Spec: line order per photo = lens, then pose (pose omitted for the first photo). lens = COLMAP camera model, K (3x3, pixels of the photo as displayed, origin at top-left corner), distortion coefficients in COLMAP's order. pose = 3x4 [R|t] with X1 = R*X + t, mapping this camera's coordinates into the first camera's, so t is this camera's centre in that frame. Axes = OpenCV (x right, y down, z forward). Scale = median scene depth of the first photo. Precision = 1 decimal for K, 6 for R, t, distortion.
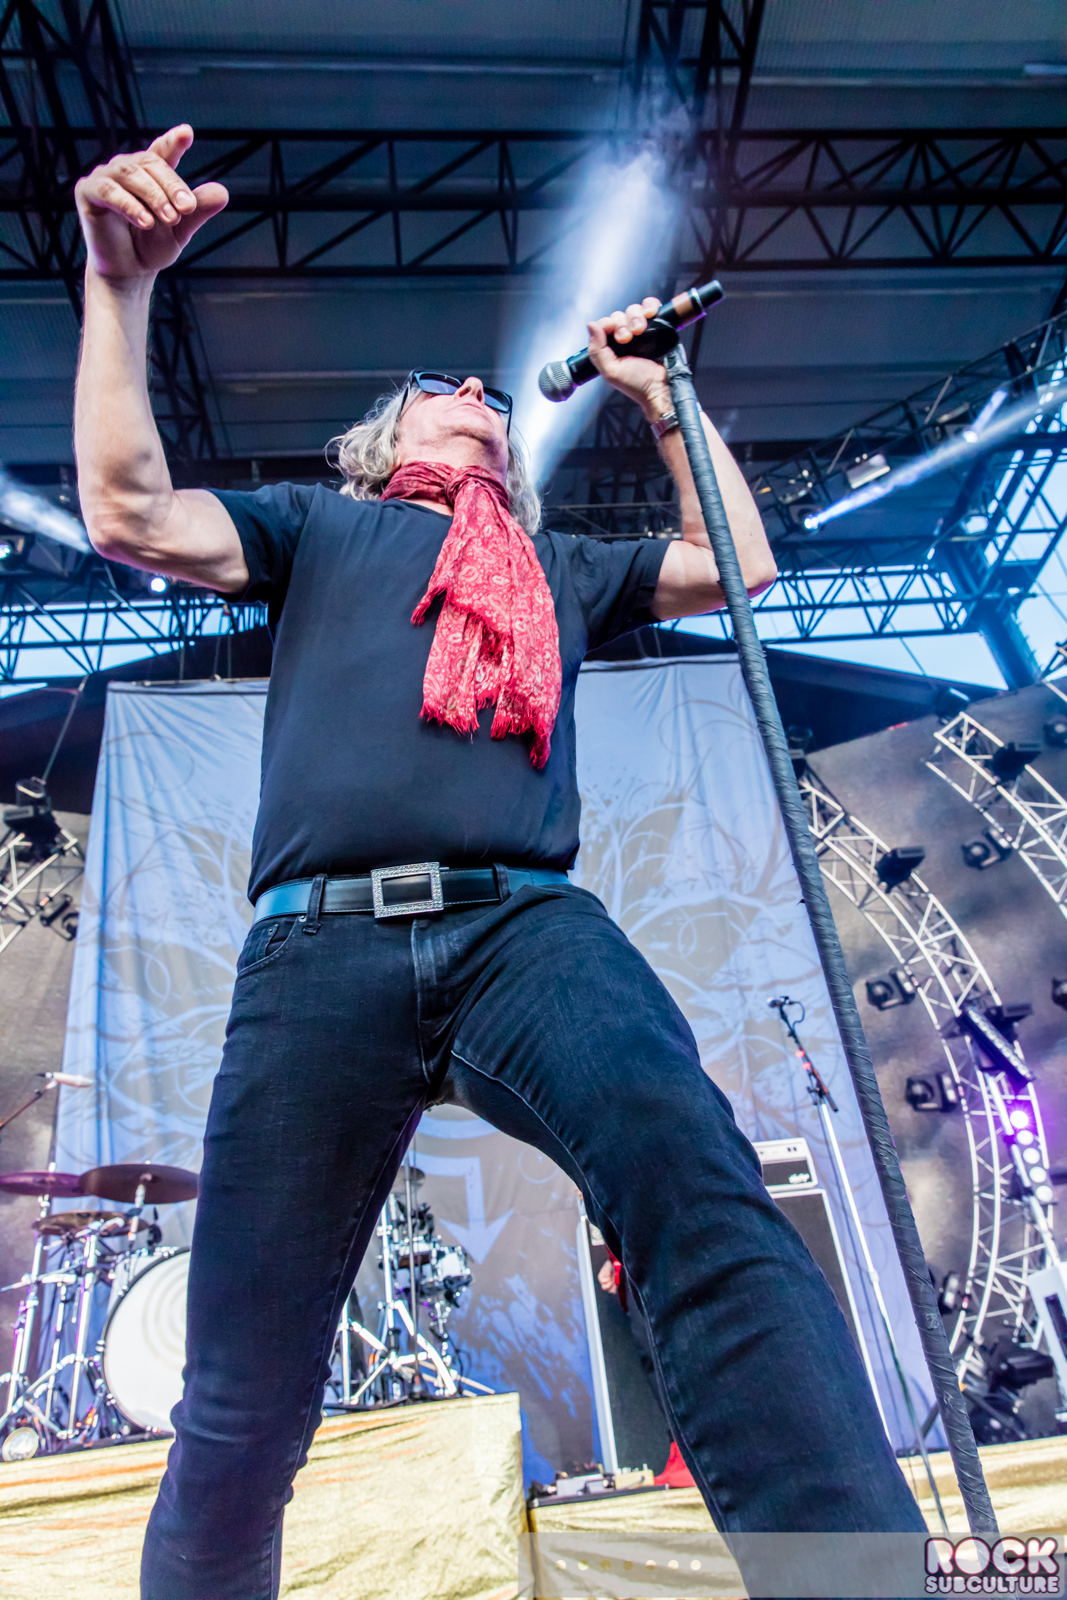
lens RADIAL K [[1052.5, 0, 533.3], [0, 1052.5, 803.7], [0, 0, 1]] dist [0.010901, -0.004923]
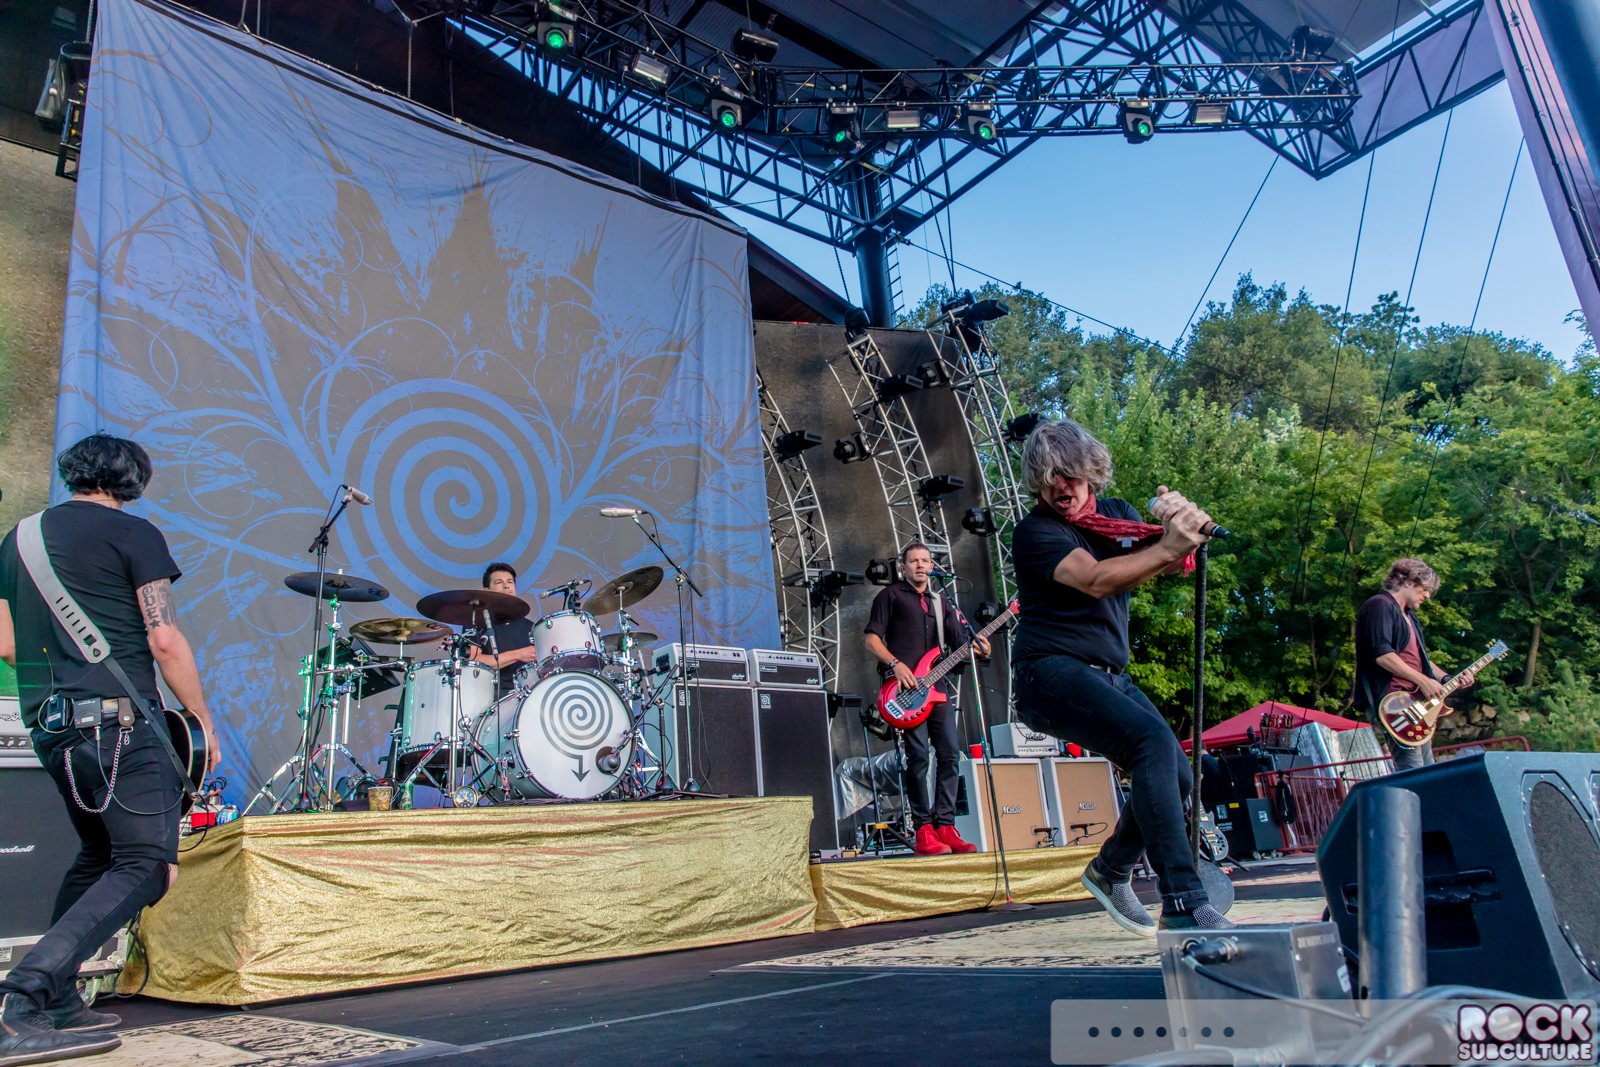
lens RADIAL K [[1052.5, 0, 794.8], [0, 1052.5, 529.8], [0, 0, 1]] dist [0.010901, -0.004923]
pose [[0.819016, 0.228881, 0.526144, -0.255829], [-0.337213, 0.933922, 0.118649, 0.008490], [-0.464221, -0.274598, 0.842078, -0.042844]]
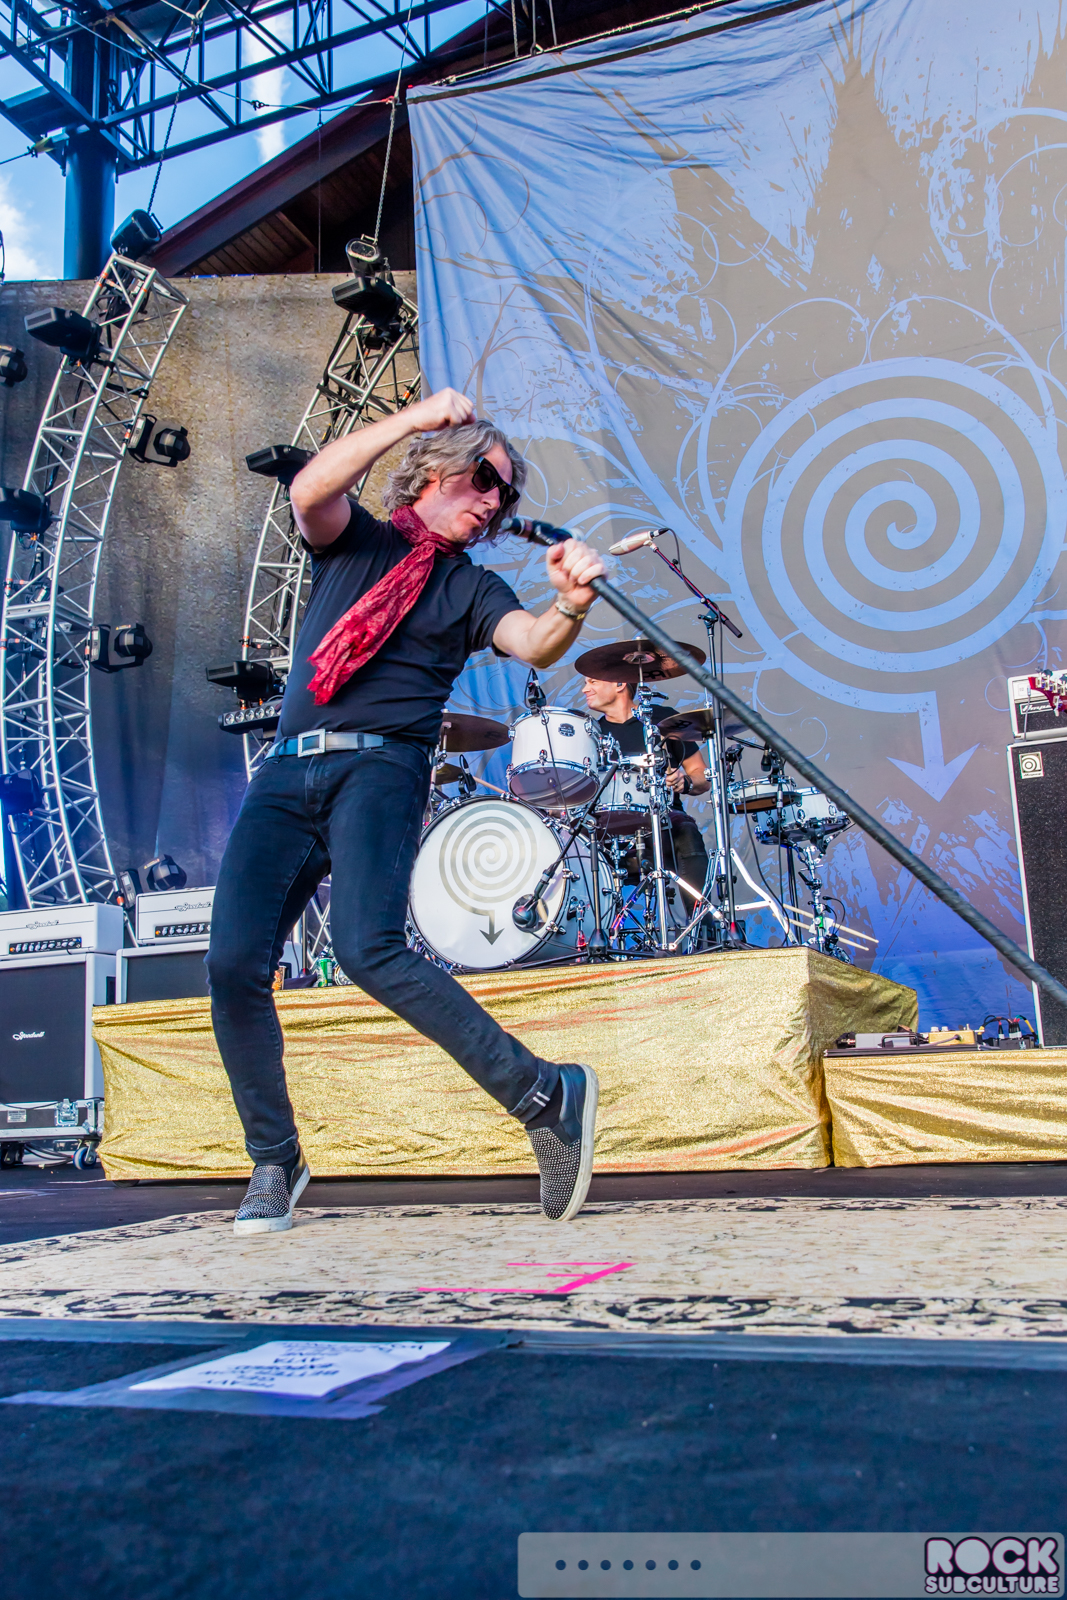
lens RADIAL K [[1377.9, 0, 488.8], [0, 1377.9, 818.7], [0, 0, 1]] dist [0.007149, -0.018106]
pose [[0.904749, -0.004139, -0.425925, 0.066382], [0.184228, 0.905386, 0.382539, -0.009040], [0.384043, -0.424569, 0.819910, -0.001878]]
